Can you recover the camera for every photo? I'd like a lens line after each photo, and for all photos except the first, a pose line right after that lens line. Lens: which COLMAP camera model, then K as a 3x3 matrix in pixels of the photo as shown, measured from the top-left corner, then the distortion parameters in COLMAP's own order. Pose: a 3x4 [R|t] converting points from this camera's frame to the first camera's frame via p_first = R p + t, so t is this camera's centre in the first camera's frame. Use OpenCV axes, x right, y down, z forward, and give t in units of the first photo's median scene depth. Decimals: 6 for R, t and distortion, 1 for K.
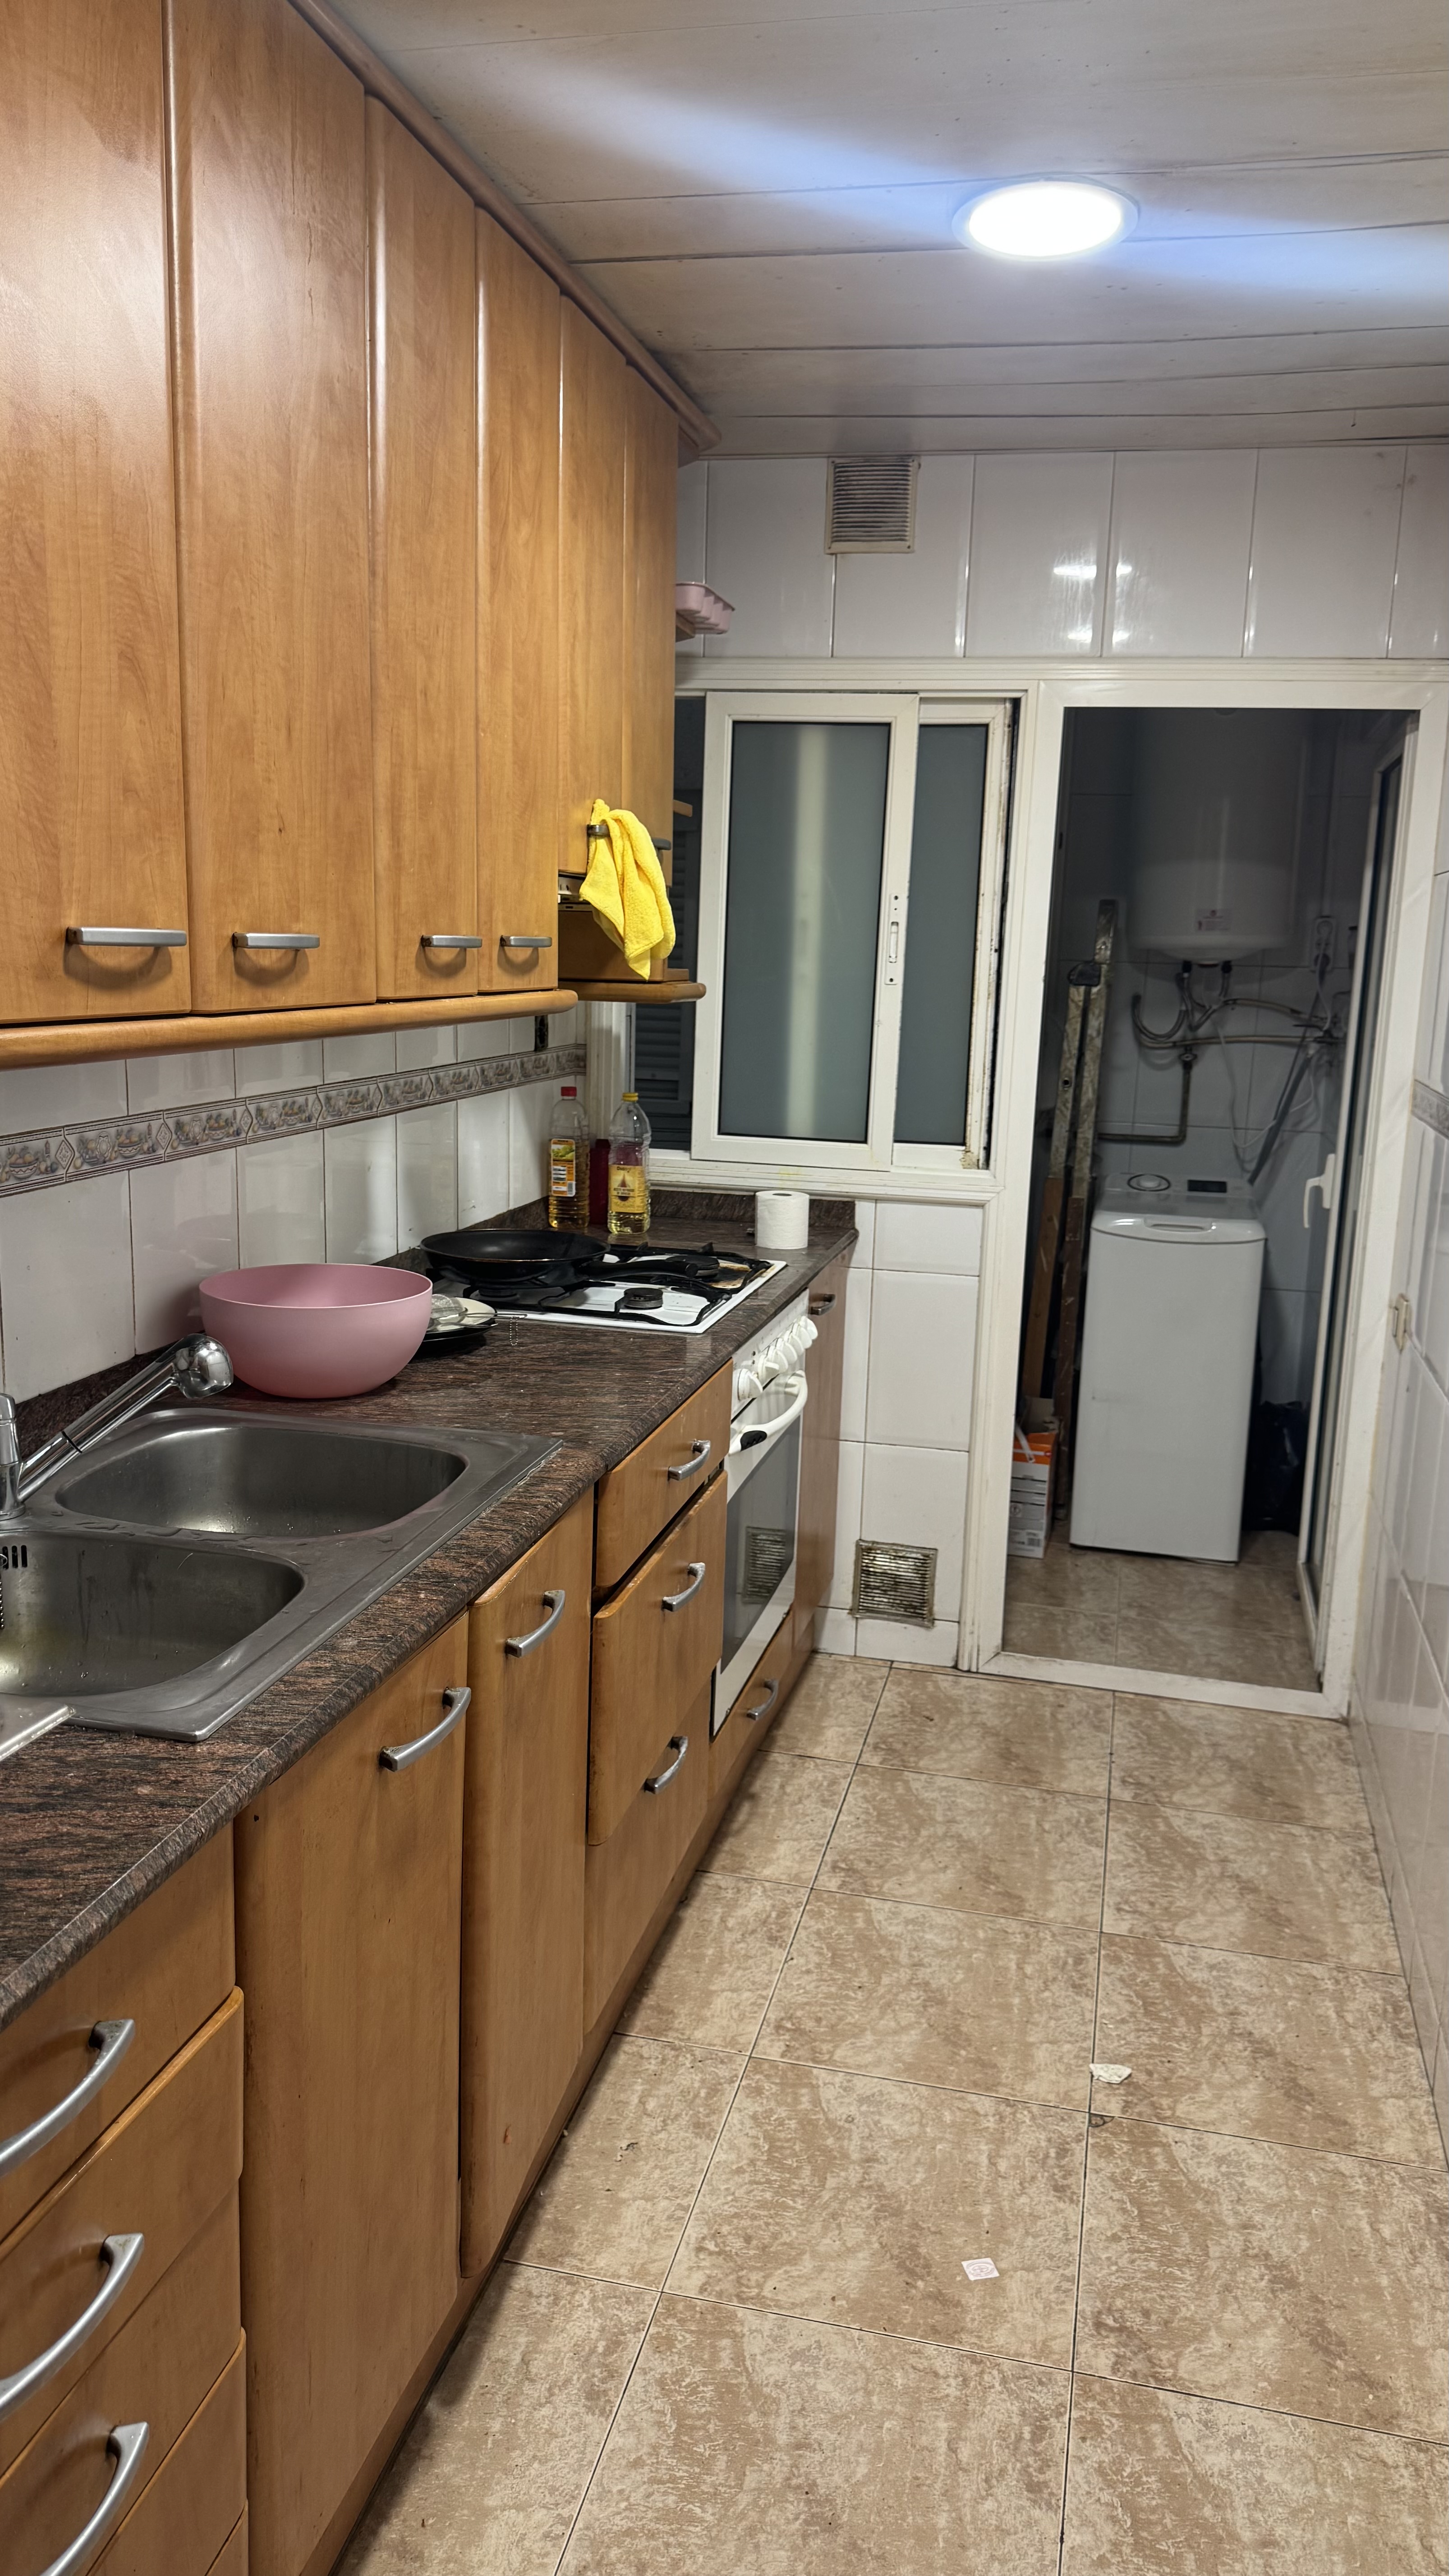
lens RADIAL K [[1797.6, 0, 731.9], [0, 1797.6, 1292.1], [0, 0, 1]] dist [0.063299, -0.081355]
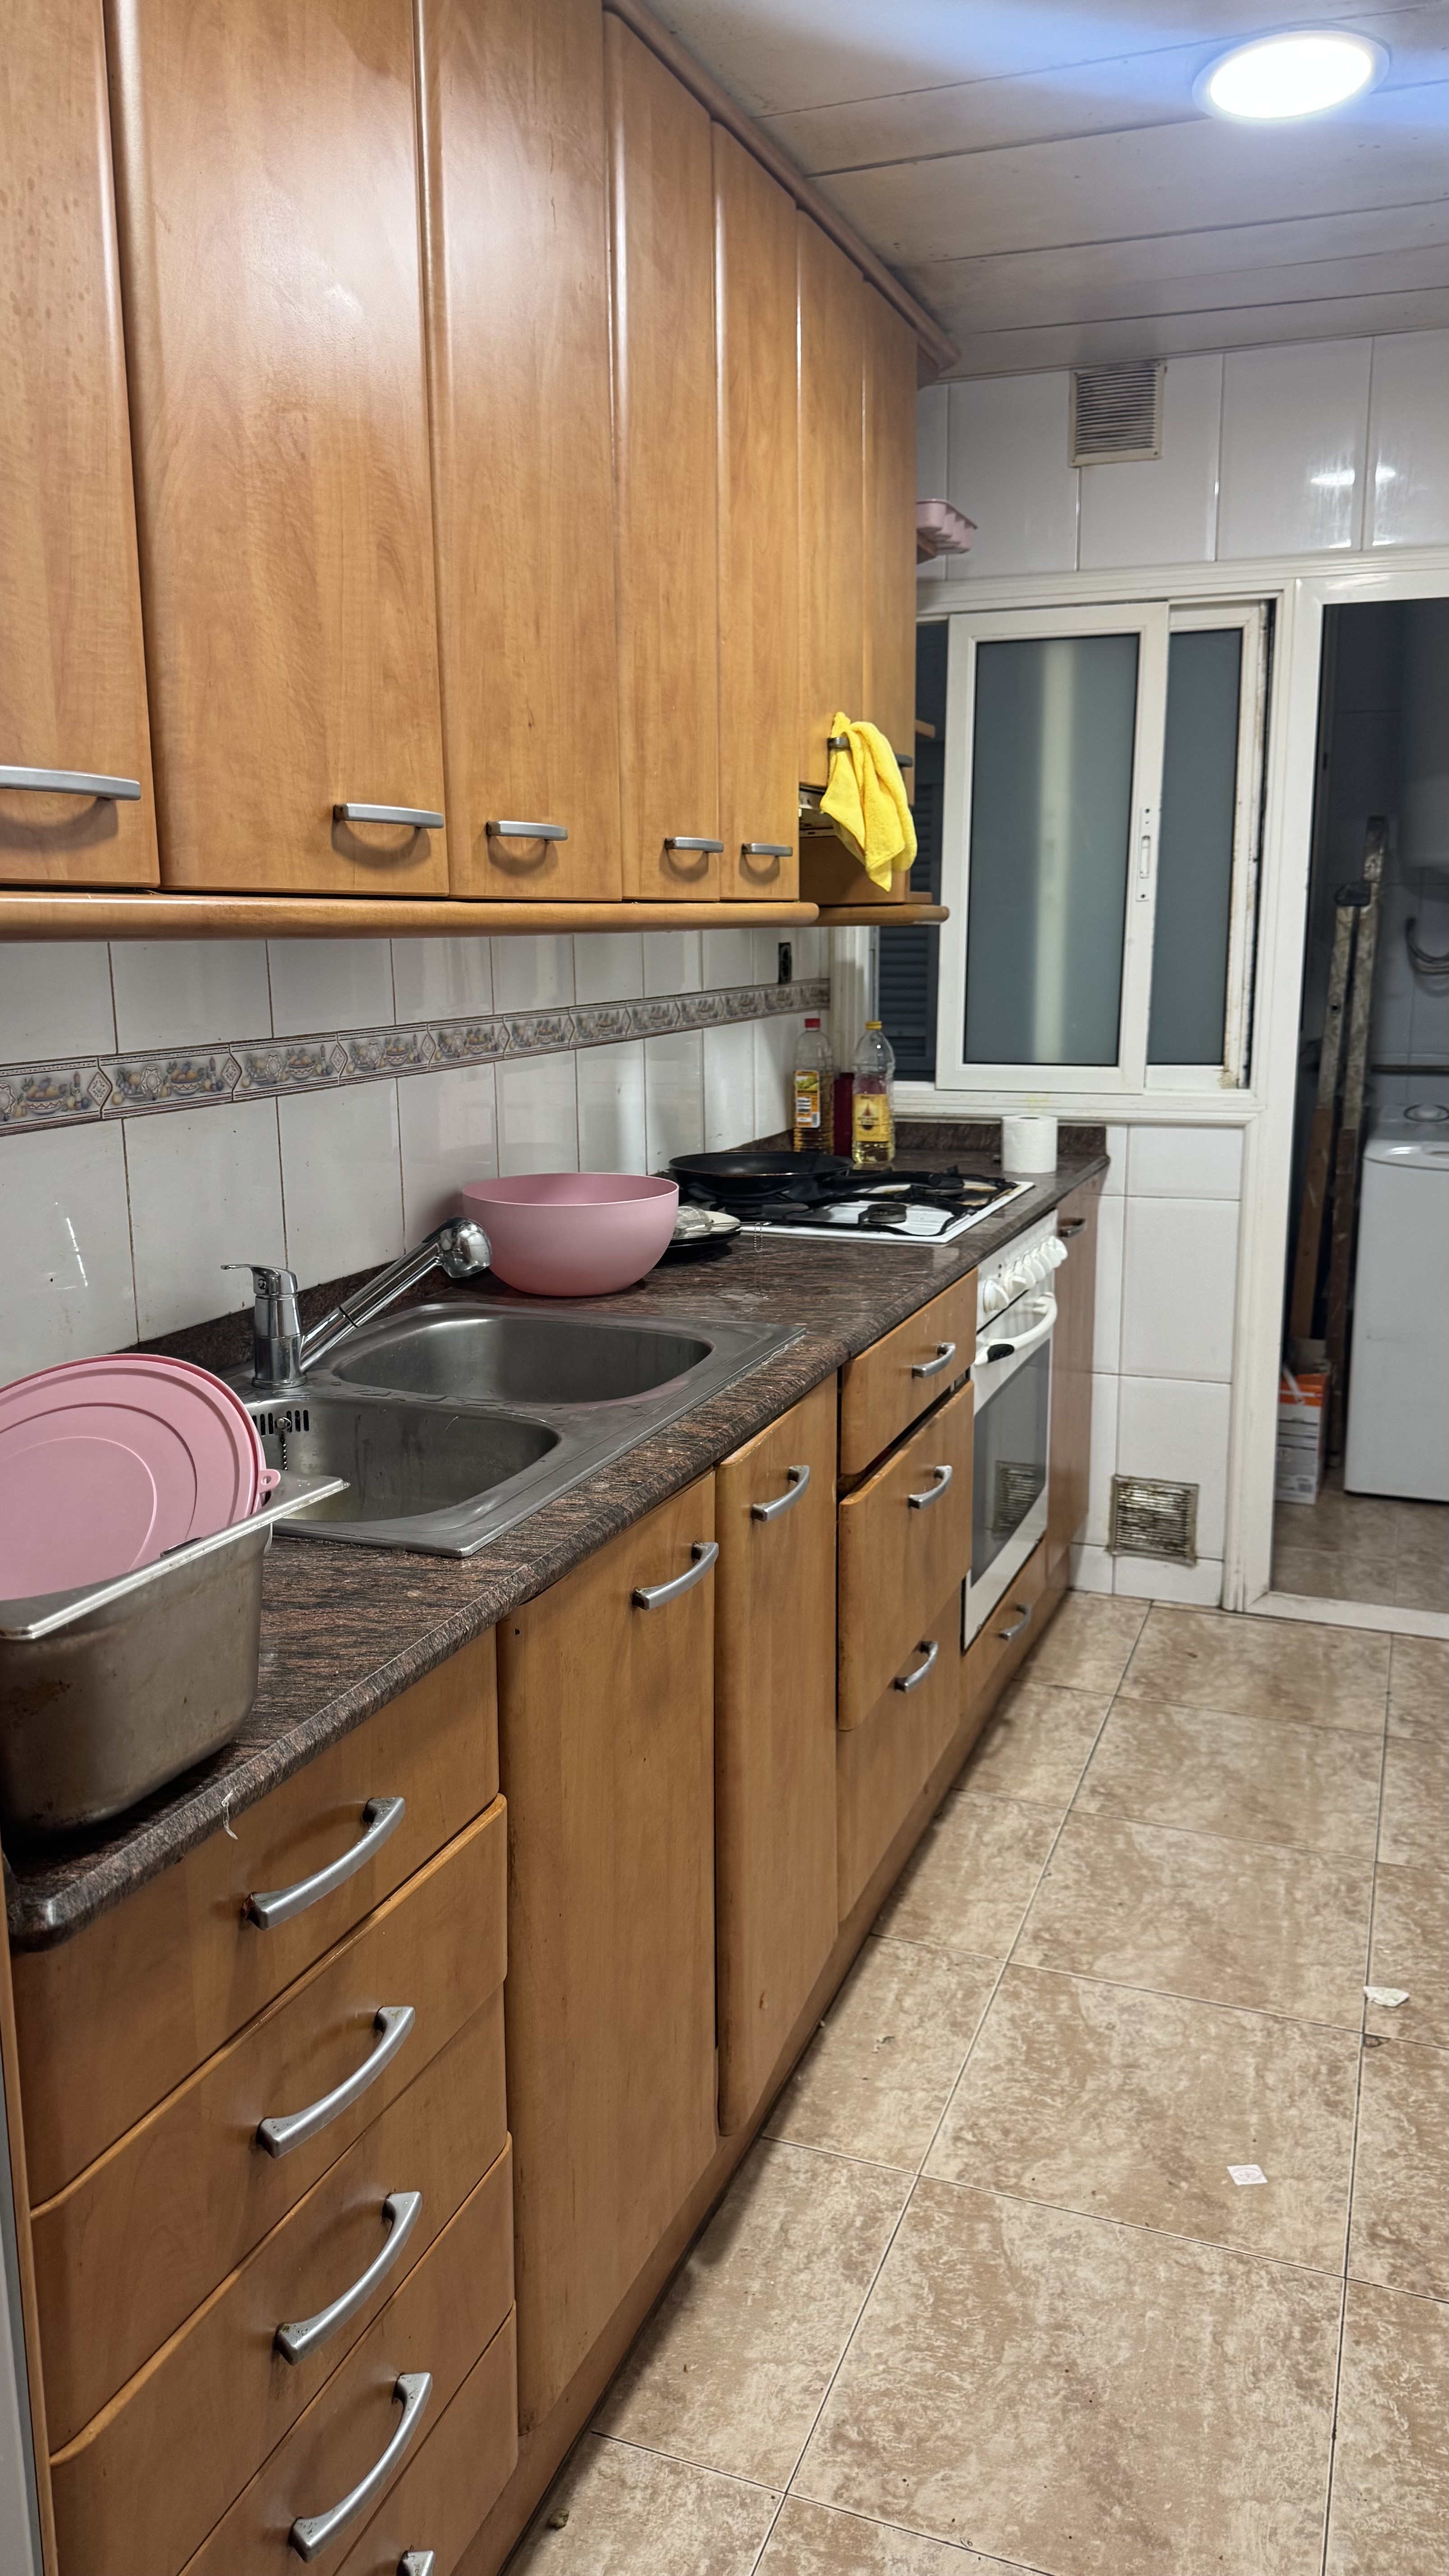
lens RADIAL K [[1797.6, 0, 714.4], [0, 1797.6, 1280.4], [0, 0, 1]] dist [0.063299, -0.081355]
pose [[0.988614, -0.011558, -0.150029, 0.004982], [0.011413, 0.999933, -0.001828, 0.047368], [0.150040, 0.000094, 0.988680, -0.006224]]
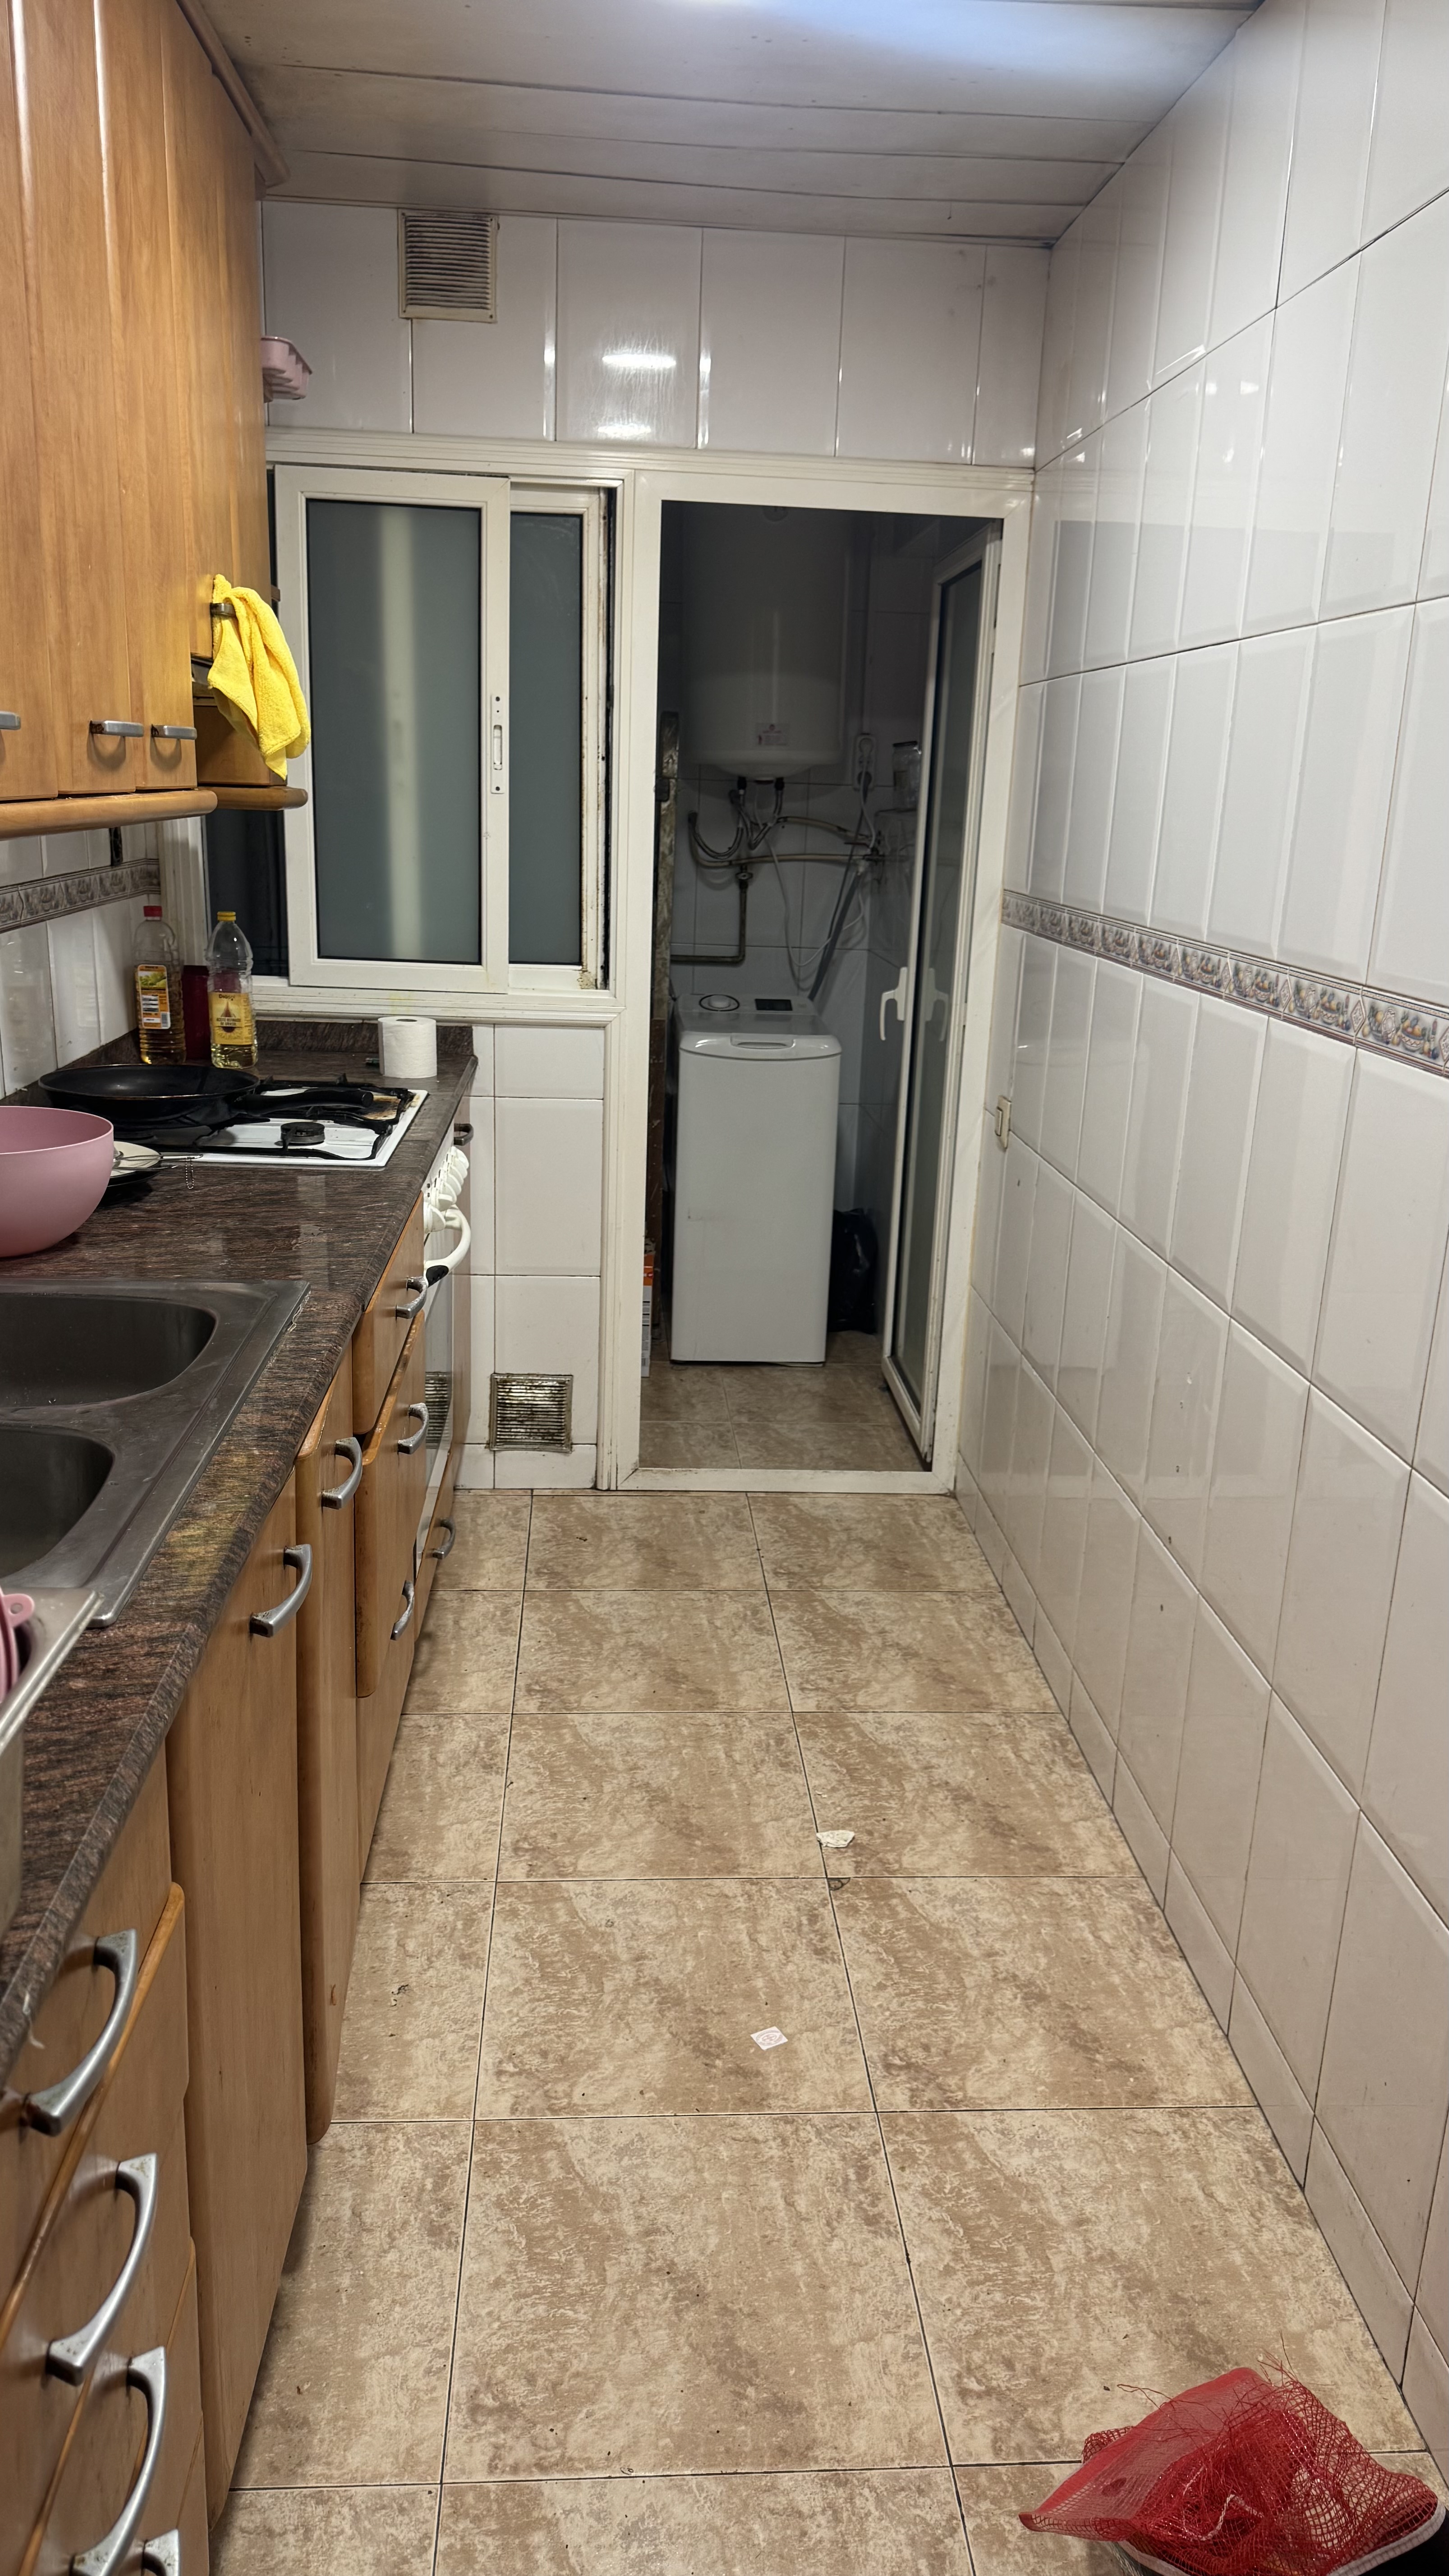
lens RADIAL K [[1797.6, 0, 704.1], [0, 1797.6, 1303.4], [0, 0, 1]] dist [0.063299, -0.081355]
pose [[0.958837, -0.077625, 0.273142, -0.128553], [0.051165, 0.993395, 0.102705, 0.006697], [-0.279311, -0.084502, 0.956475, 0.039668]]
